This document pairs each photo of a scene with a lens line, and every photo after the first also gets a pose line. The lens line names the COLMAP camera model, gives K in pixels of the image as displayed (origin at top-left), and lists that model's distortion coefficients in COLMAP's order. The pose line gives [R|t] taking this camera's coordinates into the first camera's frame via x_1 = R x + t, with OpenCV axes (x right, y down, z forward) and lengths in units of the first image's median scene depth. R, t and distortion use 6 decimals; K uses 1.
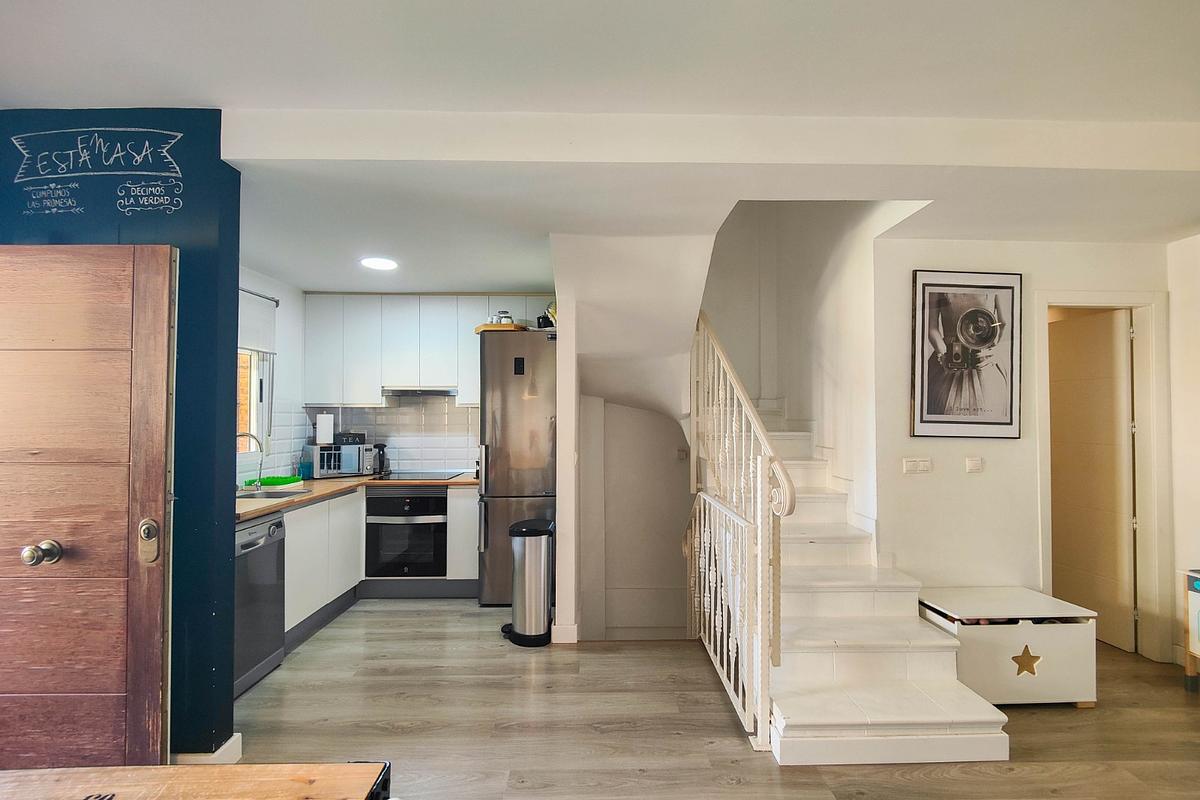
lens RADIAL K [[524.8, 0, 607.2], [0, 524.8, 404.0], [0, 0, 1]] dist [0.031640, -0.025920]
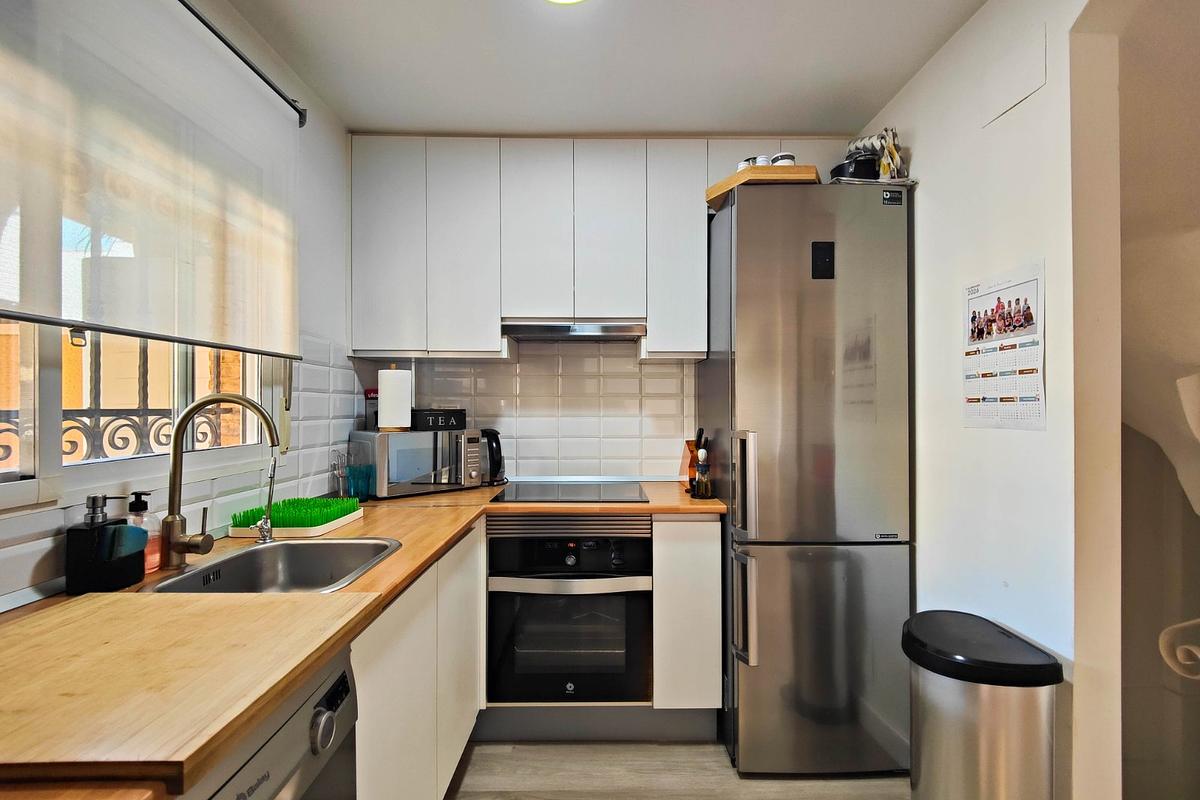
lens RADIAL K [[524.8, 0, 607.2], [0, 524.8, 404.0], [0, 0, 1]] dist [0.031640, -0.025920]
pose [[0.999996, 0.001739, -0.002102, -0.345162], [-0.001697, 0.999809, 0.019478, 0.043834], [0.002135, -0.019474, 0.999808, 0.518942]]
